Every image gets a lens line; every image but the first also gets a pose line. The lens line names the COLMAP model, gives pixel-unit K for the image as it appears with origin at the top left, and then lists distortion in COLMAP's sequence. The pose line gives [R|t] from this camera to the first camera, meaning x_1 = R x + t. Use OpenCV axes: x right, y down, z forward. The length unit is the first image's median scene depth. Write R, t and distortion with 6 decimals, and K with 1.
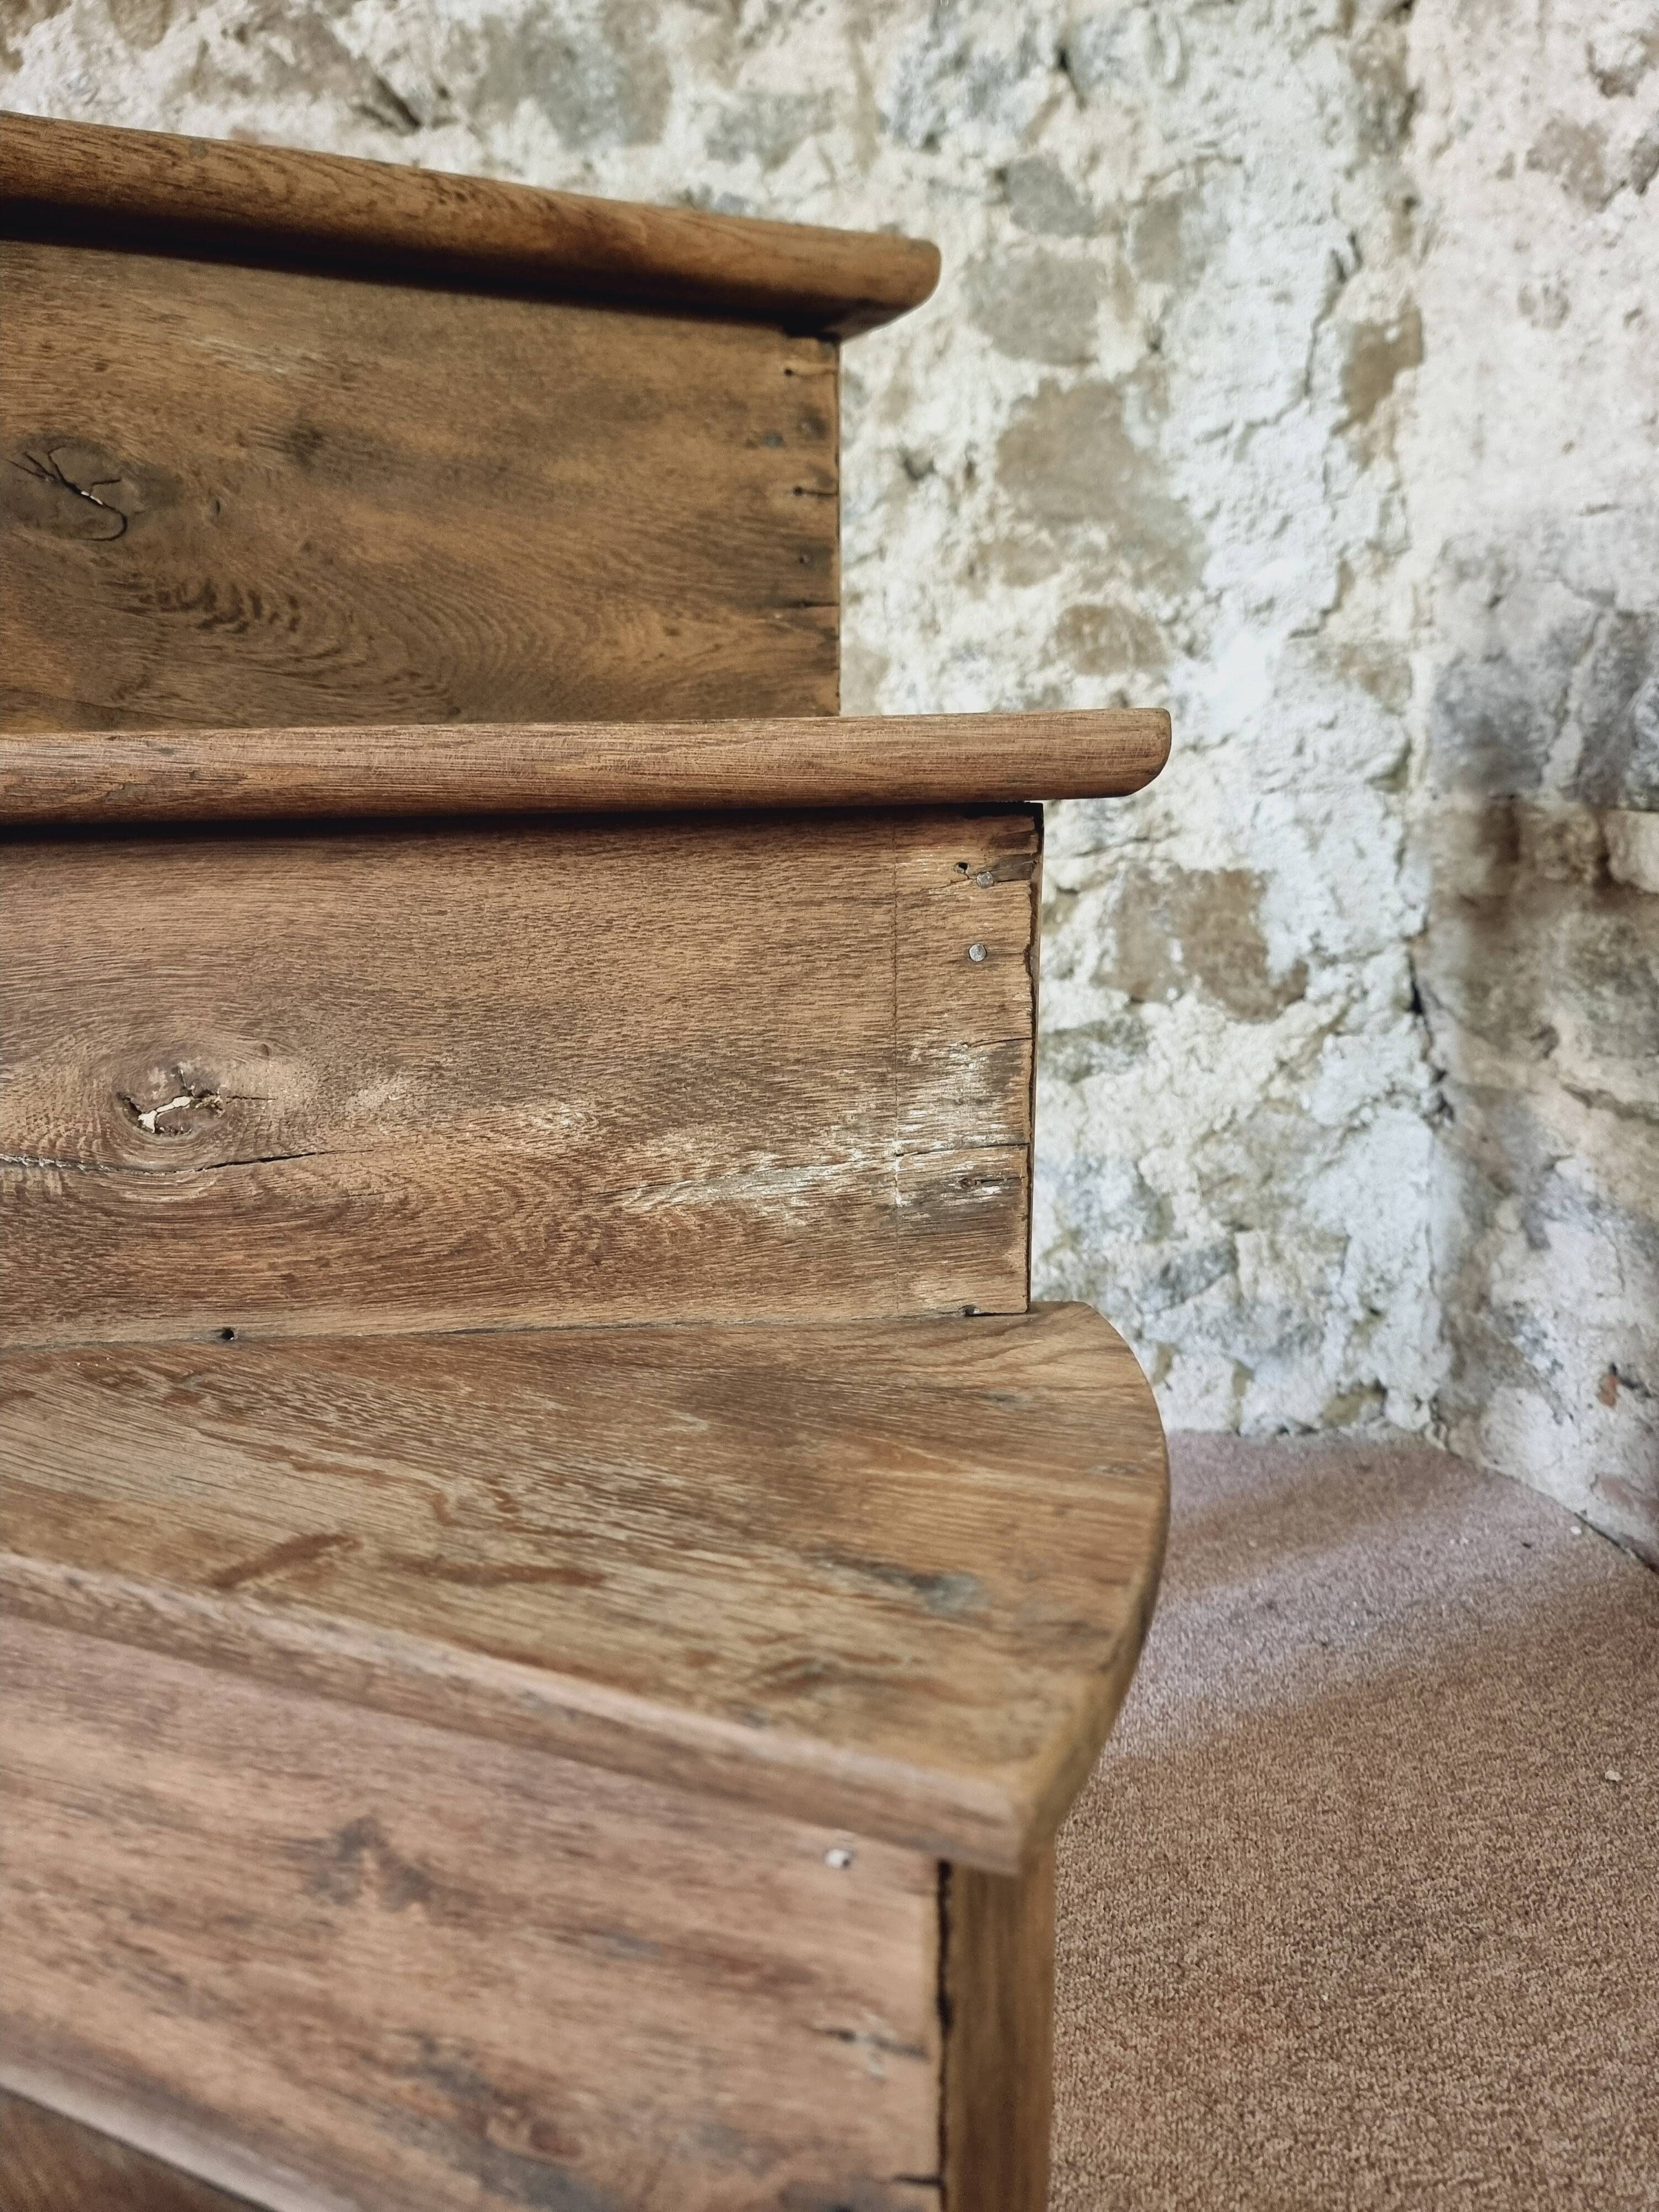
lens RADIAL K [[1572.2, 0, 820.7], [0, 1572.2, 1124.9], [0, 0, 1]] dist [0.055302, -0.058918]
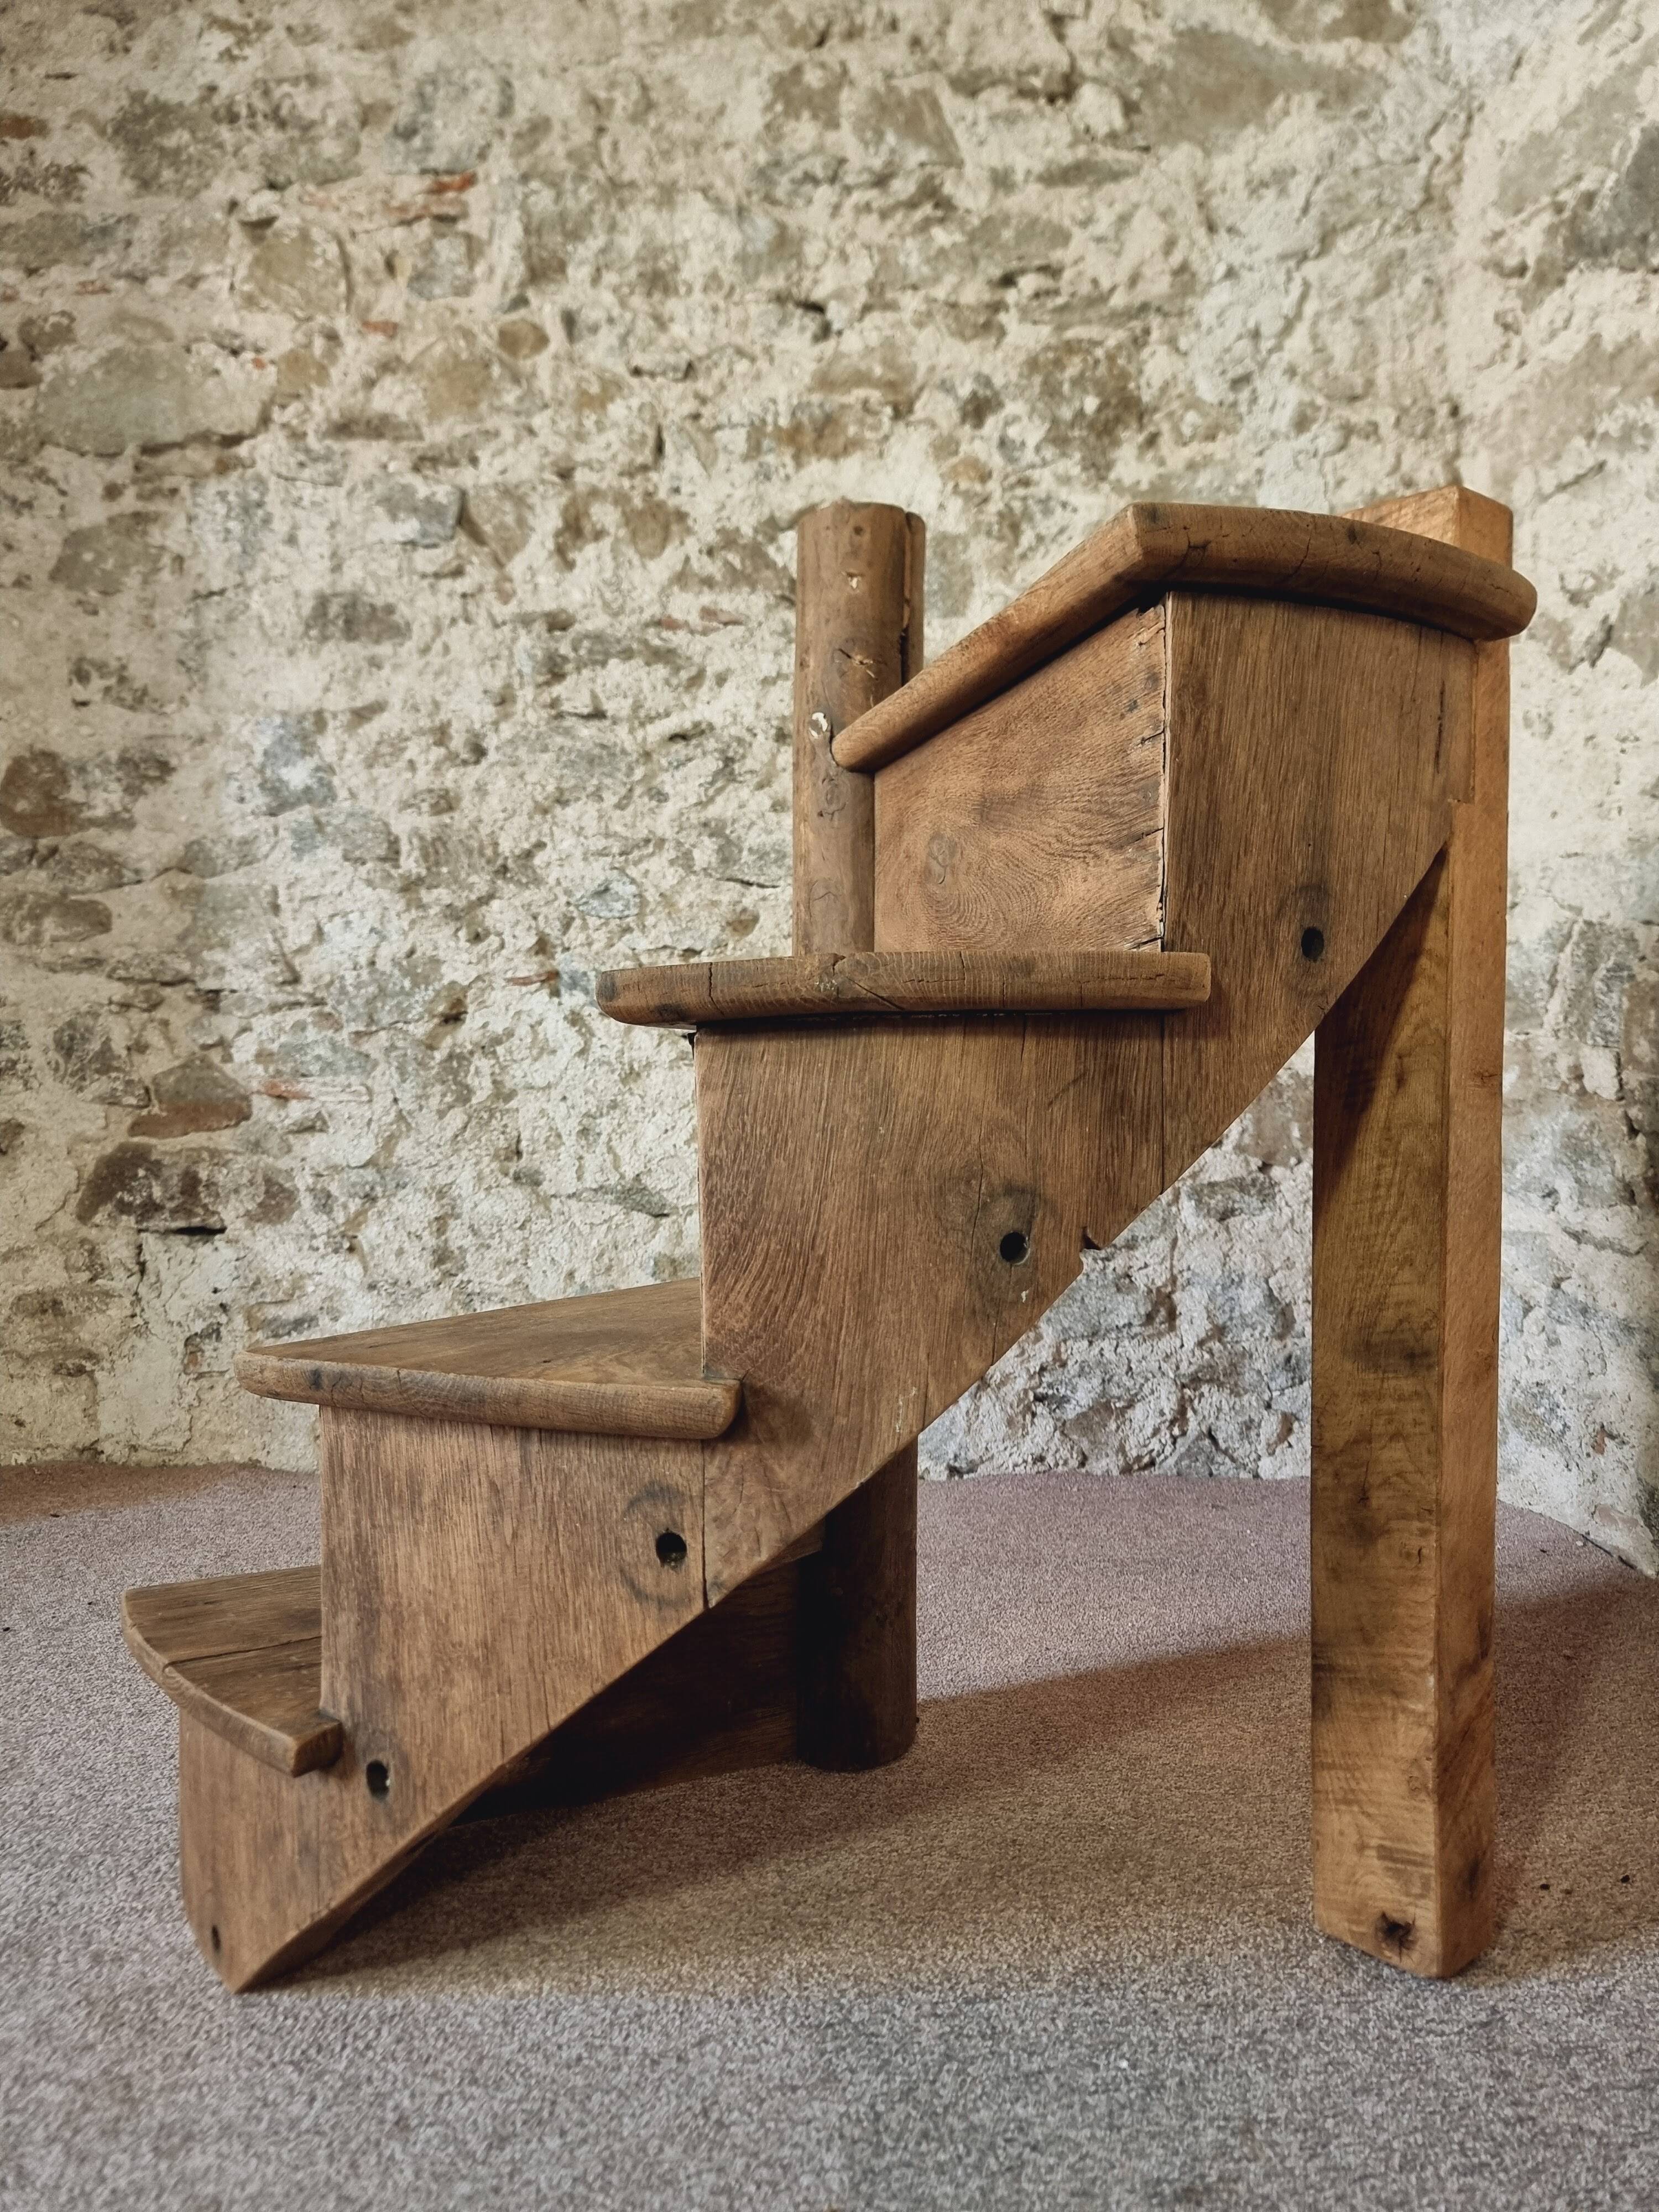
lens RADIAL K [[1572.2, 0, 821.8], [0, 1572.2, 1108.1], [0, 0, 1]] dist [0.055302, -0.058918]
pose [[0.995009, 0.034581, -0.093598, -0.077585], [-0.046814, 0.990166, -0.131834, 0.086814], [0.088118, 0.135558, 0.986843, -0.507563]]
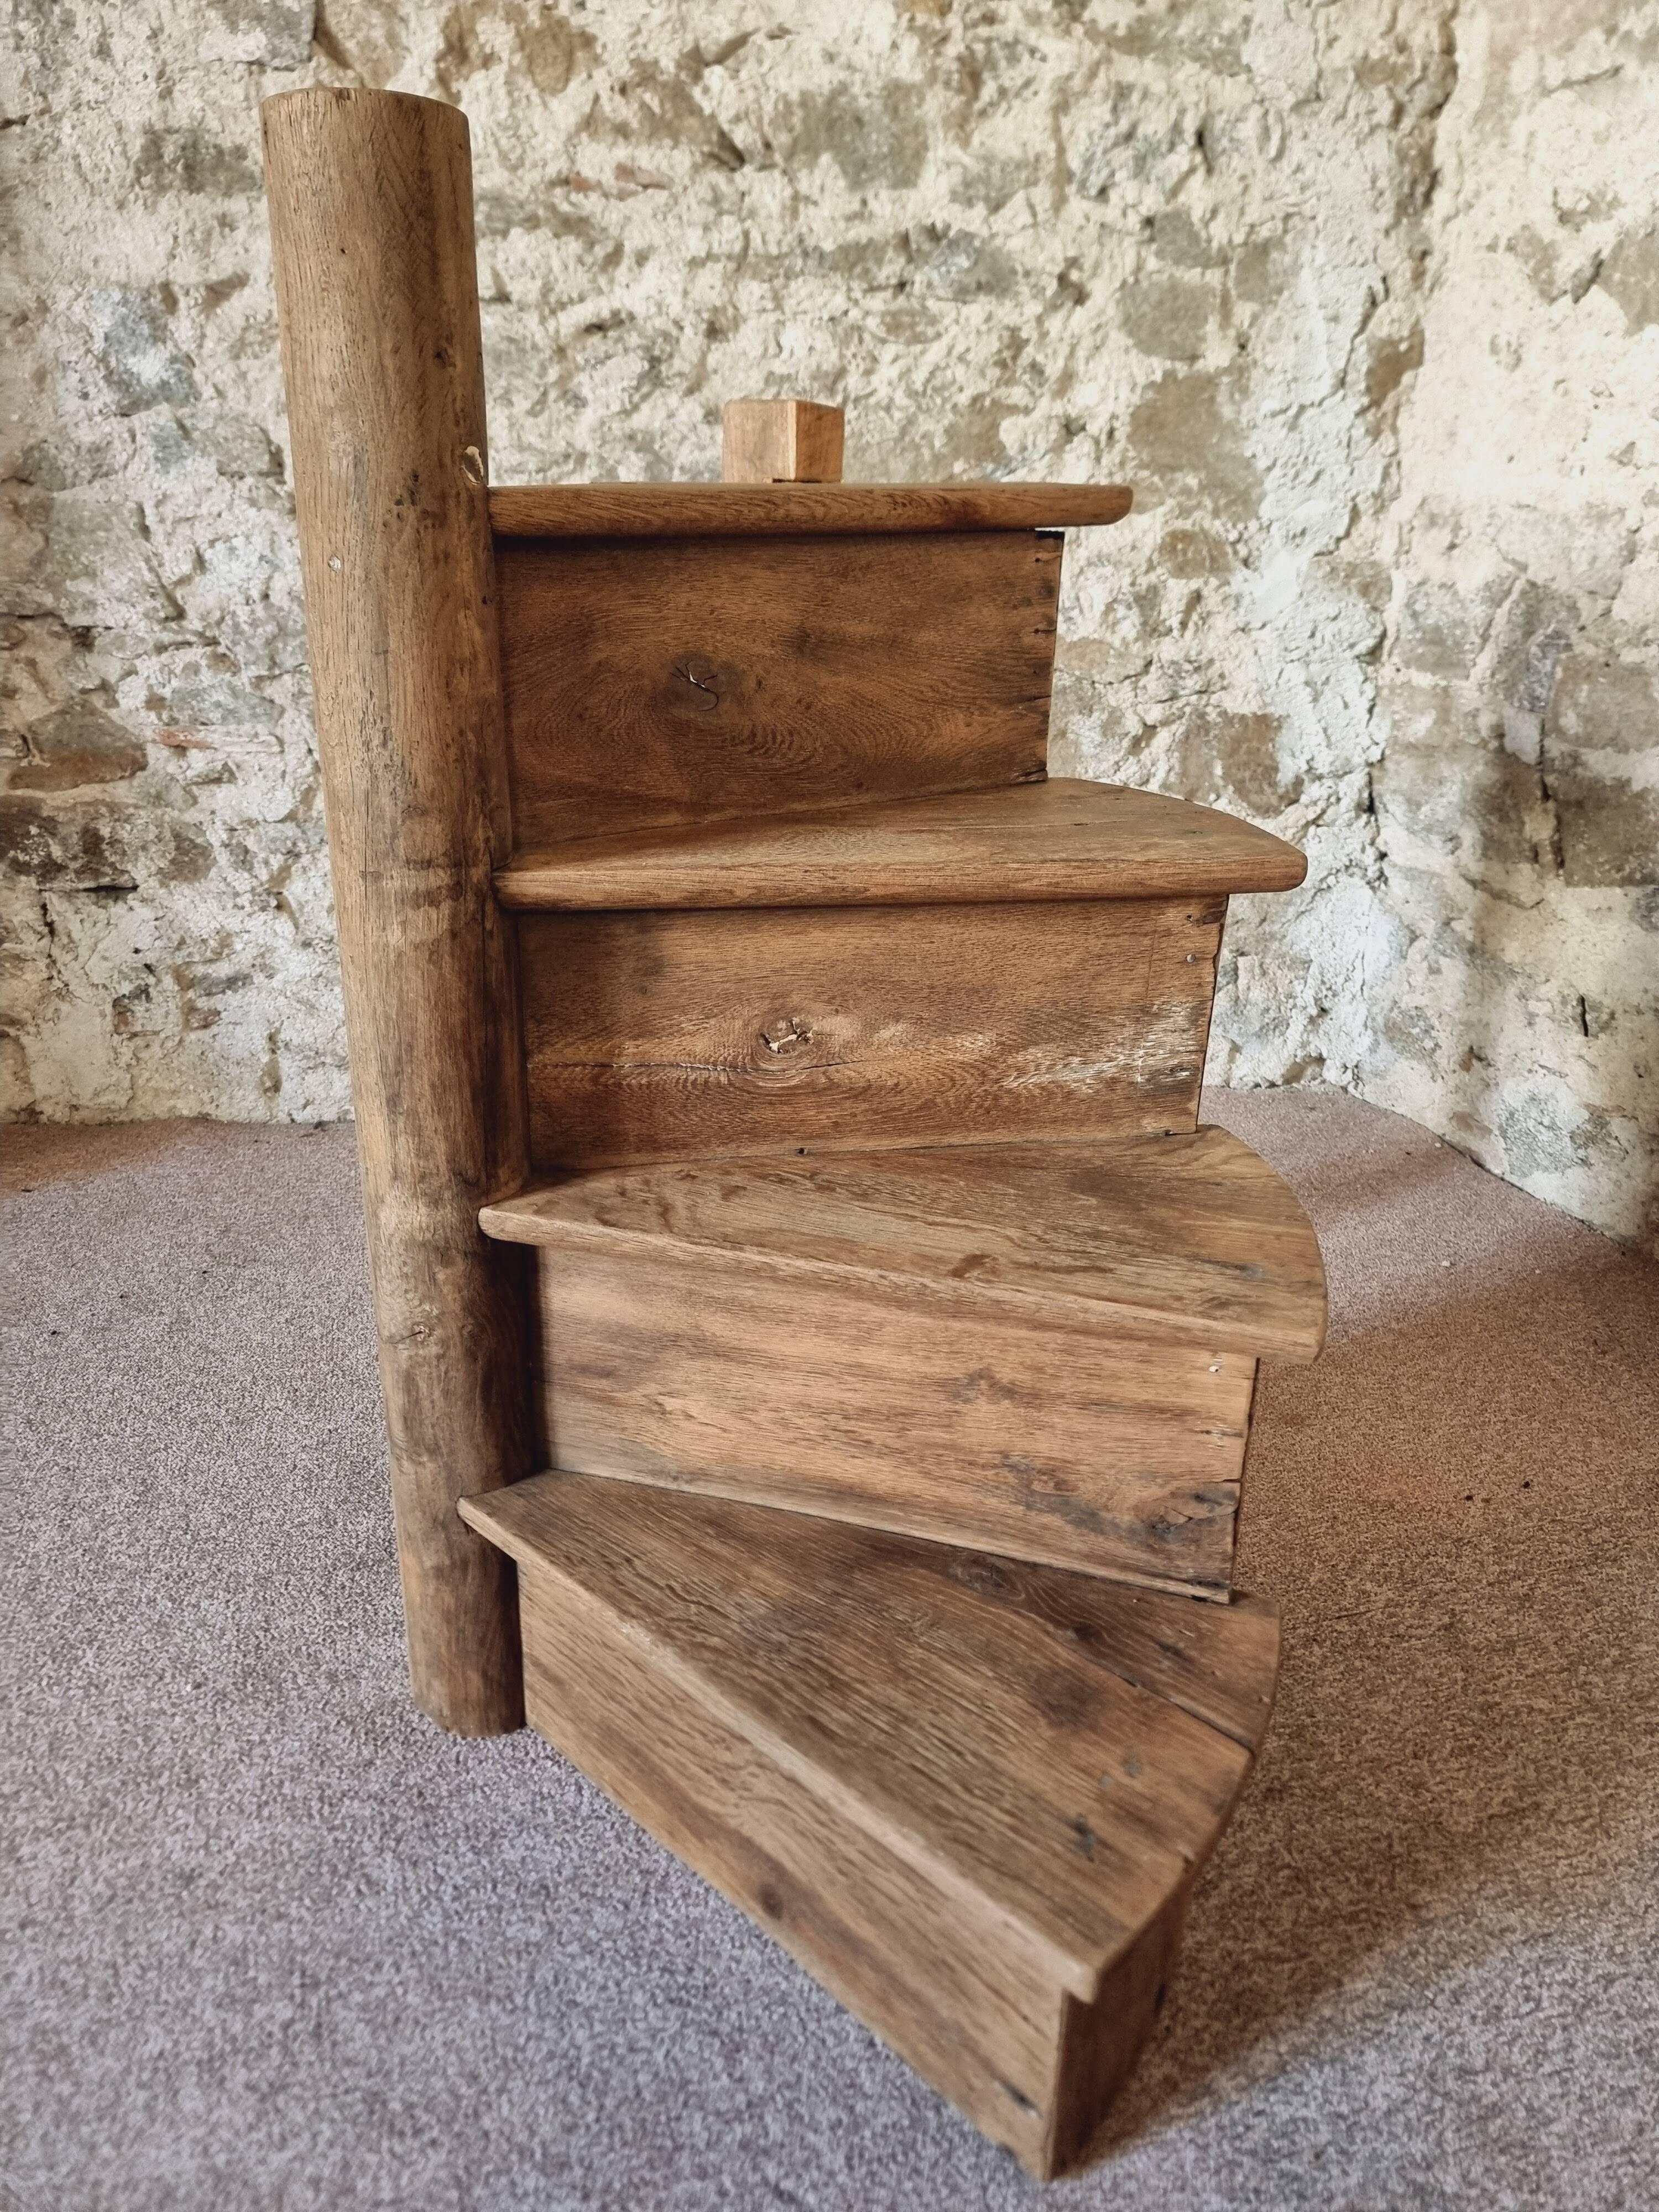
lens RADIAL K [[1572.2, 0, 813.8], [0, 1572.2, 1118.2], [0, 0, 1]] dist [0.055302, -0.058918]
pose [[0.997593, 0.009804, 0.068647, -0.280763], [-0.023958, 0.977723, 0.208528, -0.098683], [-0.065074, -0.209671, 0.975604, -0.551390]]
